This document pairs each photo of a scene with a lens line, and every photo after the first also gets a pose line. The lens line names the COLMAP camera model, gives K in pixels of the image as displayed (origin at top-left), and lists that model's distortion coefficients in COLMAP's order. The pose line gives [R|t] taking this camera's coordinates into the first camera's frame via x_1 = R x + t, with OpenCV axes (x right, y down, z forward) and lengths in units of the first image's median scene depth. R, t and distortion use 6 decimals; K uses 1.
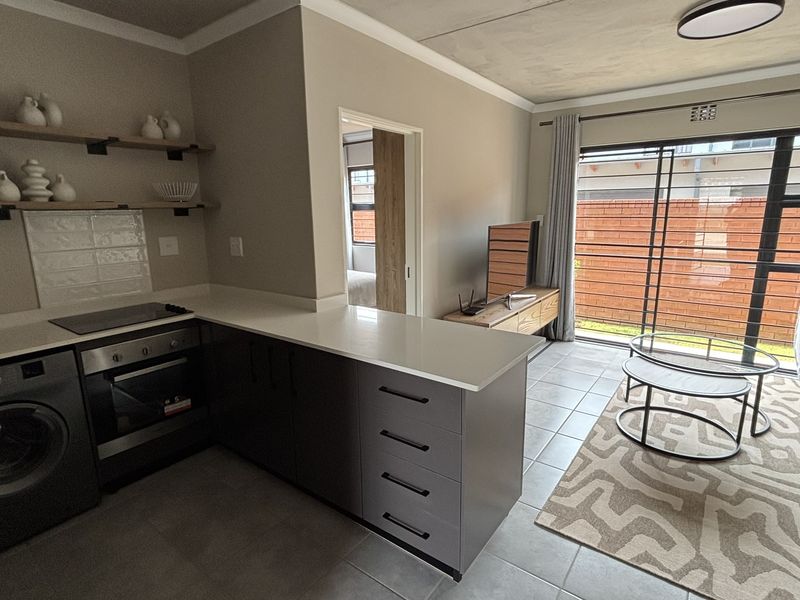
lens RADIAL K [[428.6, 0, 399.3], [0, 428.6, 300.6], [0, 0, 1]] dist [0.008175, -0.008839]
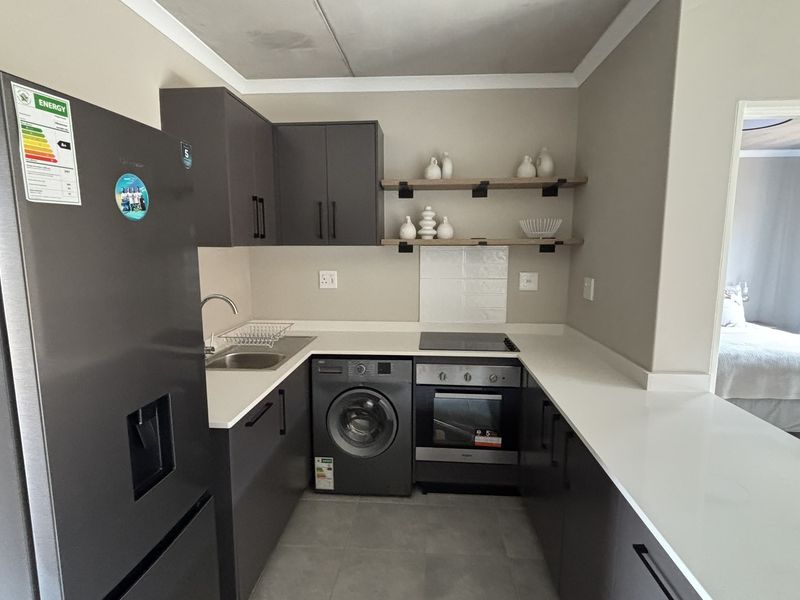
lens RADIAL K [[428.6, 0, 398.1], [0, 428.6, 300.9], [0, 0, 1]] dist [0.008175, -0.008839]
pose [[0.535908, 0.122541, -0.835336, 0.147691], [-0.183907, 0.982595, 0.026159, -0.054016], [0.824003, 0.139606, 0.549117, 0.207919]]
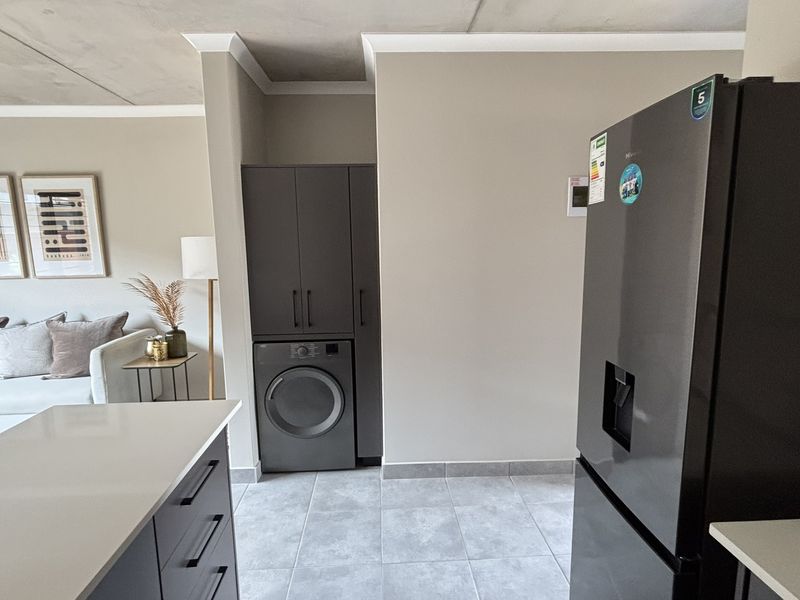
lens RADIAL K [[428.6, 0, 398.8], [0, 428.6, 298.6], [0, 0, 1]] dist [0.008175, -0.008839]
pose [[-0.643246, -0.082853, 0.761163, -0.459703], [0.182275, 0.948976, 0.257334, -0.131170], [-0.743646, 0.304271, -0.595323, 0.649898]]
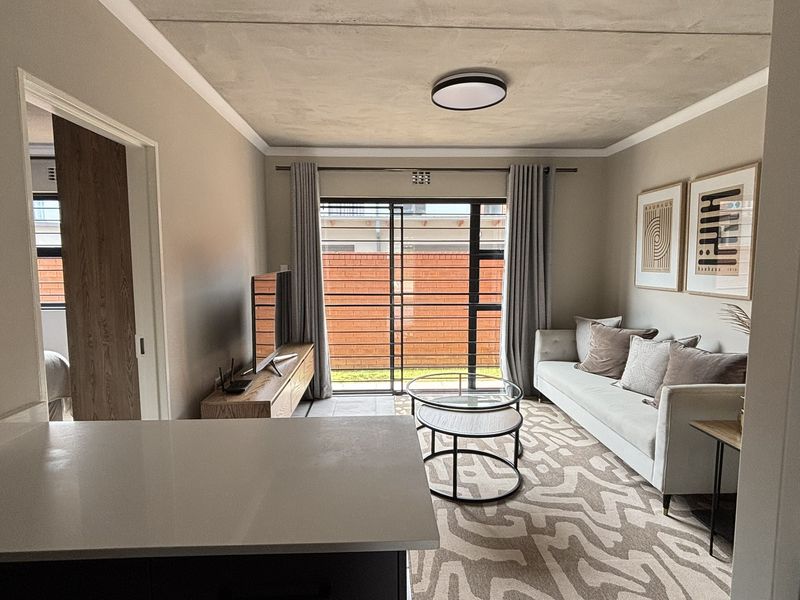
lens RADIAL K [[428.6, 0, 398.2], [0, 428.6, 300.0], [0, 0, 1]] dist [0.008175, -0.008839]
pose [[0.771433, -0.047300, 0.634550, -0.112243], [0.123246, 0.989456, -0.076078, -0.045292], [-0.624261, 0.136895, 0.769128, 0.272192]]
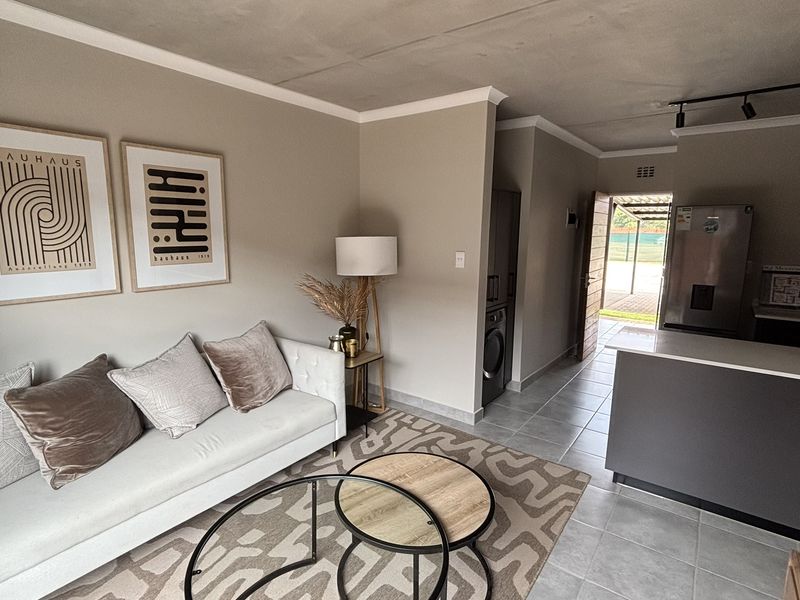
lens RADIAL K [[428.6, 0, 400.3], [0, 428.6, 299.4], [0, 0, 1]] dist [0.008175, -0.008839]
pose [[-0.999970, 0.004799, -0.006123, 0.677952], [0.002234, 0.931088, 0.364789, -0.363419], [0.007452, 0.364764, -0.931070, 1.508681]]
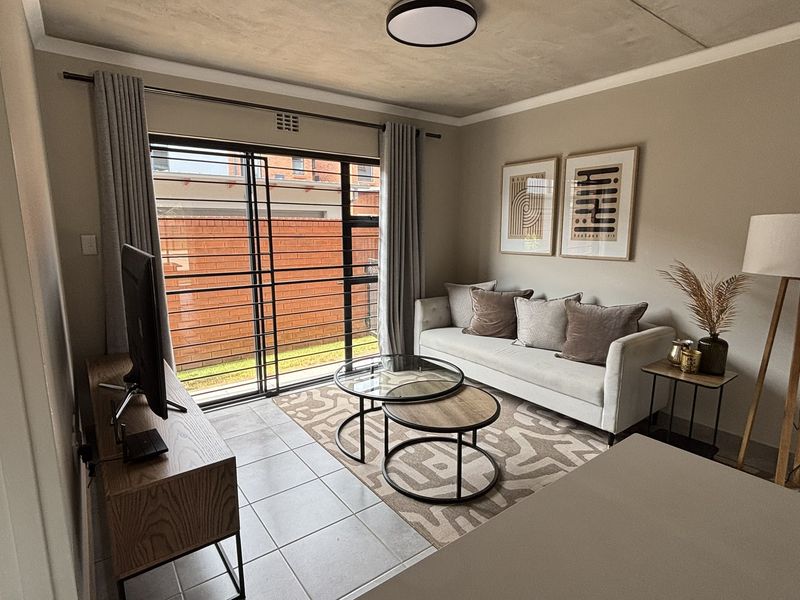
lens RADIAL K [[428.6, 0, 397.0], [0, 428.6, 300.3], [0, 0, 1]] dist [0.008175, -0.008839]
pose [[0.284269, -0.149503, 0.947017, -0.201607], [0.195597, 0.976036, 0.095371, -0.150150], [-0.938580, 0.158123, 0.306699, 0.764370]]
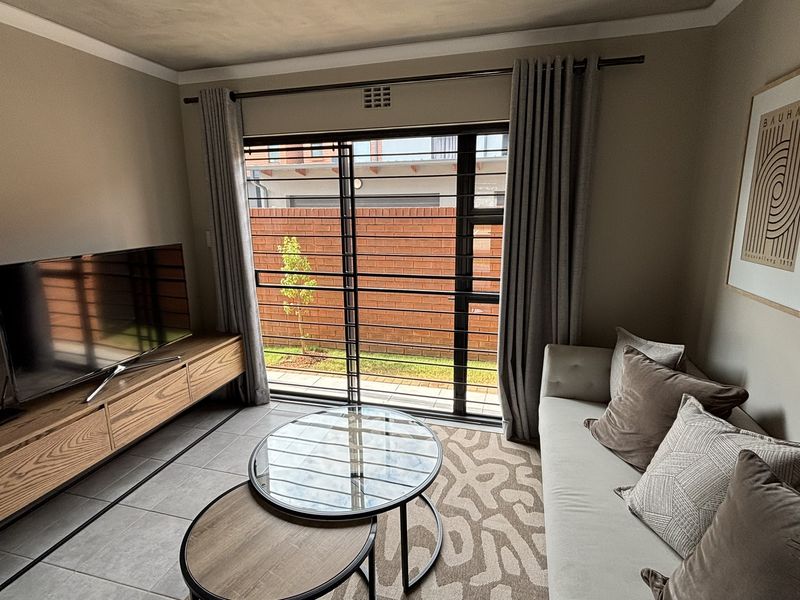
lens RADIAL K [[428.6, 0, 403.5], [0, 428.6, 299.5], [0, 0, 1]] dist [0.008175, -0.008839]
pose [[0.930551, -0.072917, 0.358829, 0.624338], [0.073485, 0.997223, 0.012074, -0.126892], [-0.358713, 0.015133, 0.933325, 0.396104]]
